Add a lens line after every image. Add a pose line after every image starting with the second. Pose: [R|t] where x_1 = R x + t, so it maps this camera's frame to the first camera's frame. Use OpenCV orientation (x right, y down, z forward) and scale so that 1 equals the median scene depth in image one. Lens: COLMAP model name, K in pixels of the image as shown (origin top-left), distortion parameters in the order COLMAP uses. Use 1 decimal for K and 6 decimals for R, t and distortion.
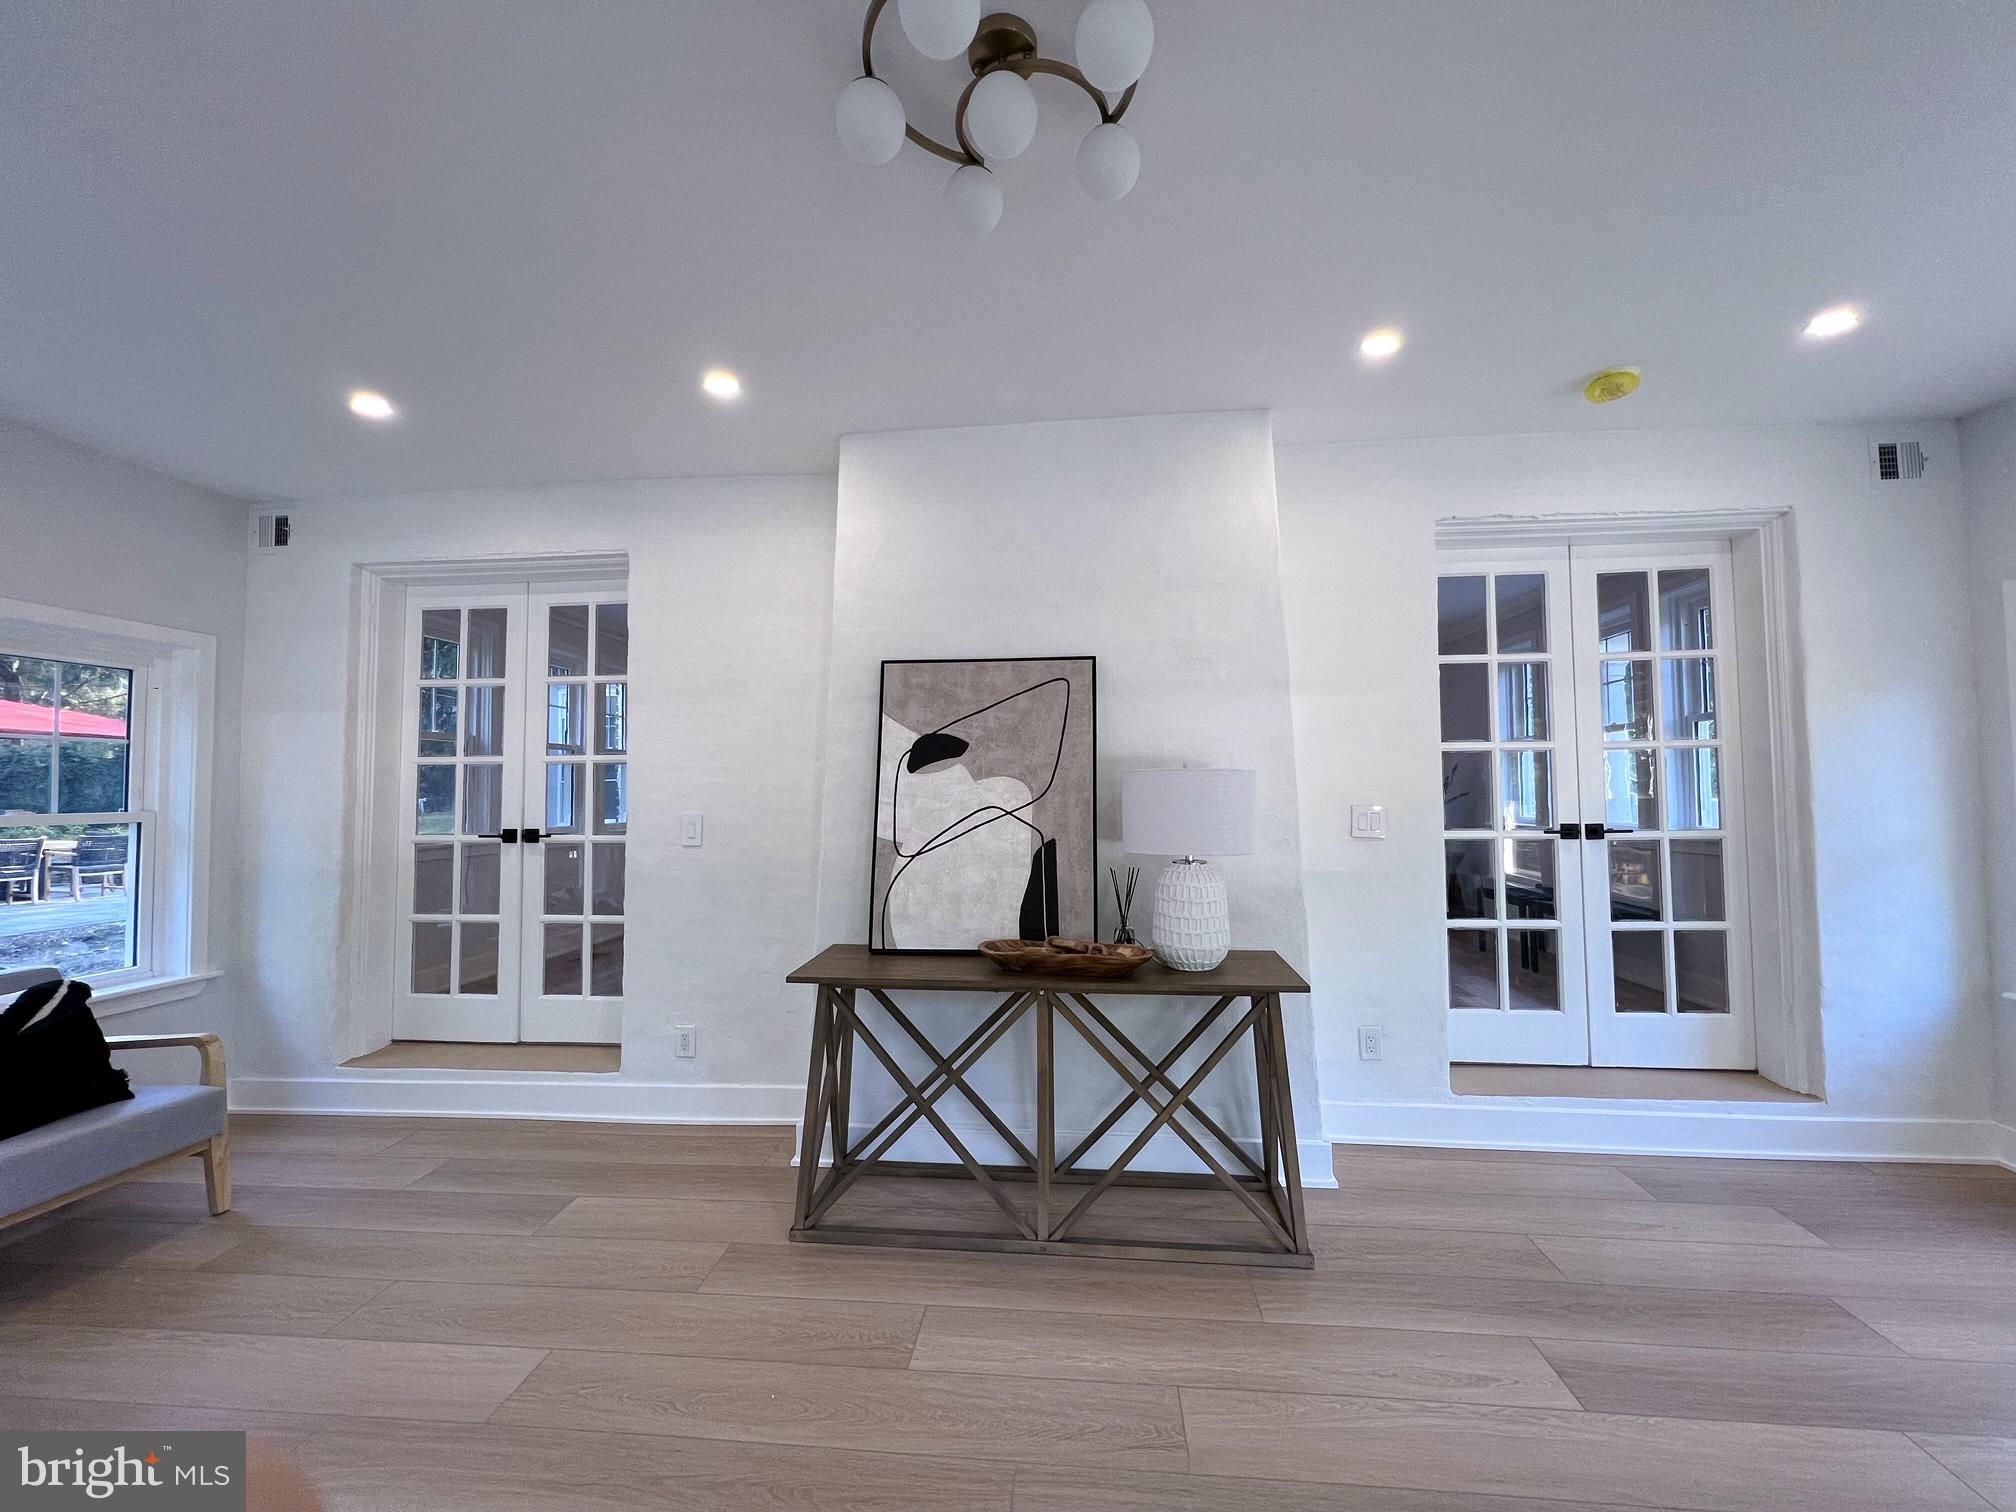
lens RADIAL K [[802.3, 0, 1013.2], [0, 802.3, 761.3], [0, 0, 1]] dist [-0.003432, 0.000792]
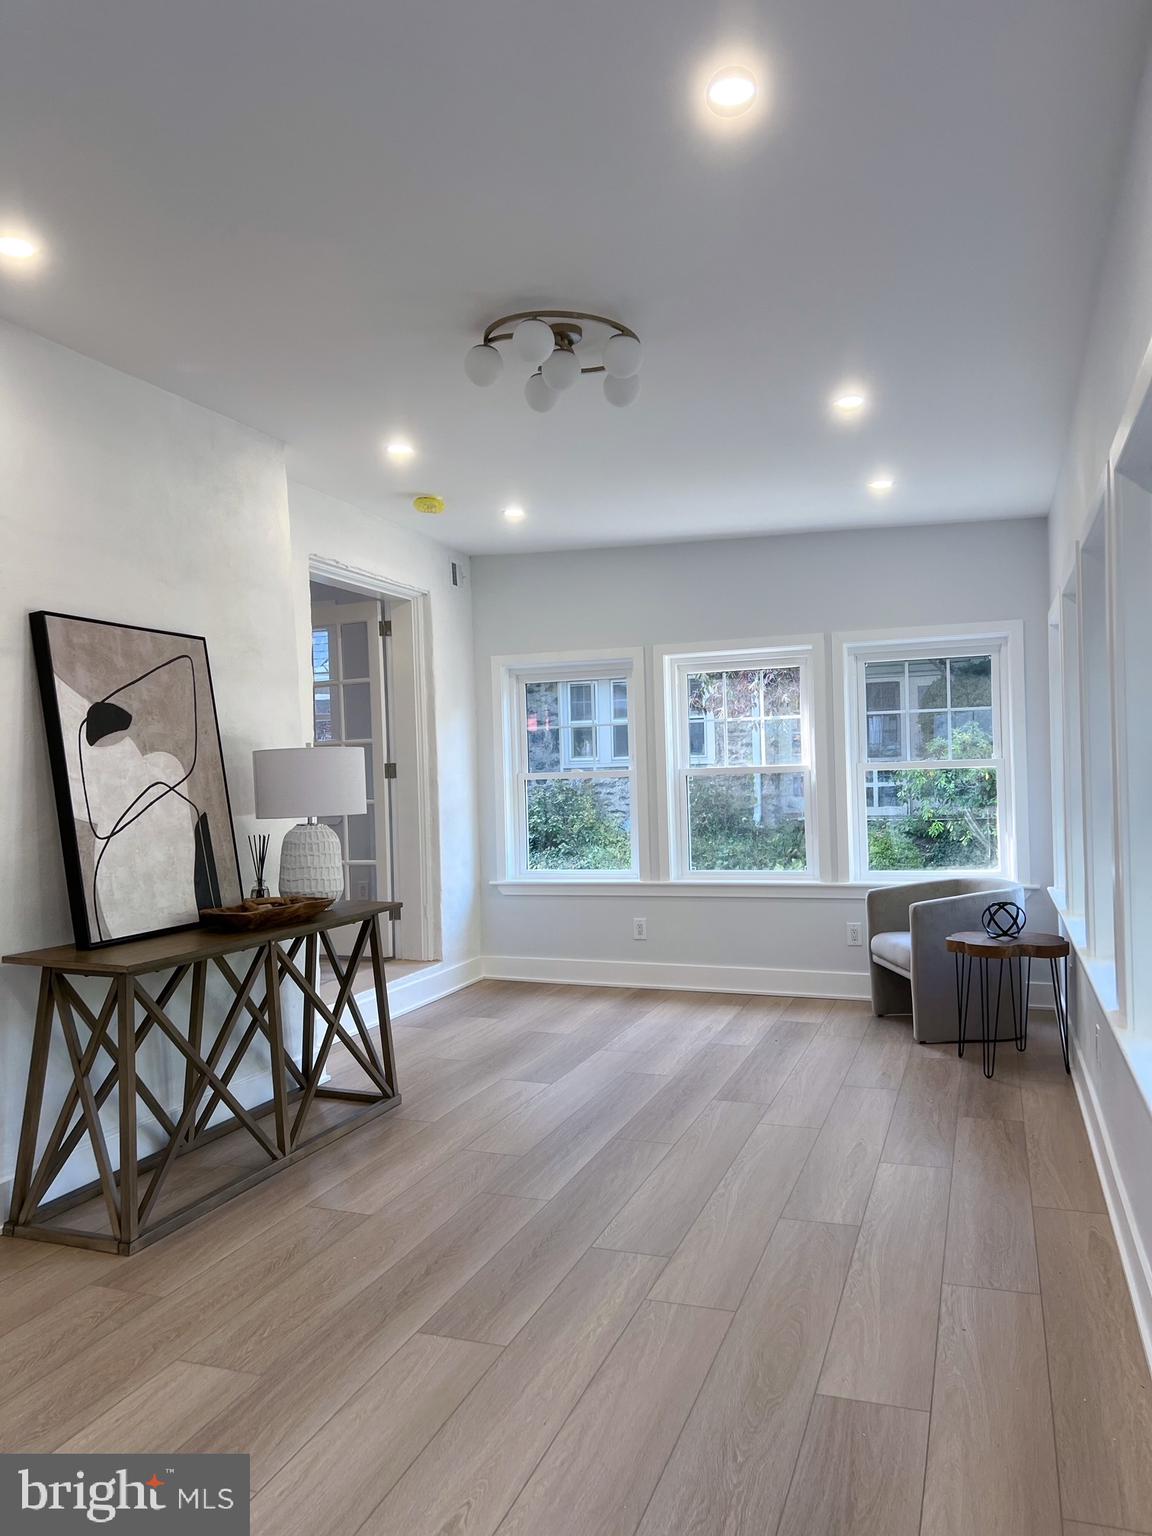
lens RADIAL K [[1157.2, 0, 579.3], [0, 1157.2, 770.4], [0, 0, 1]] dist [0.029981, -0.032655]
pose [[0.240659, 0.005267, 0.970595, -1.259712], [-0.018081, 0.999836, -0.000942, 0.033970], [-0.970441, -0.017322, 0.240715, 0.170036]]
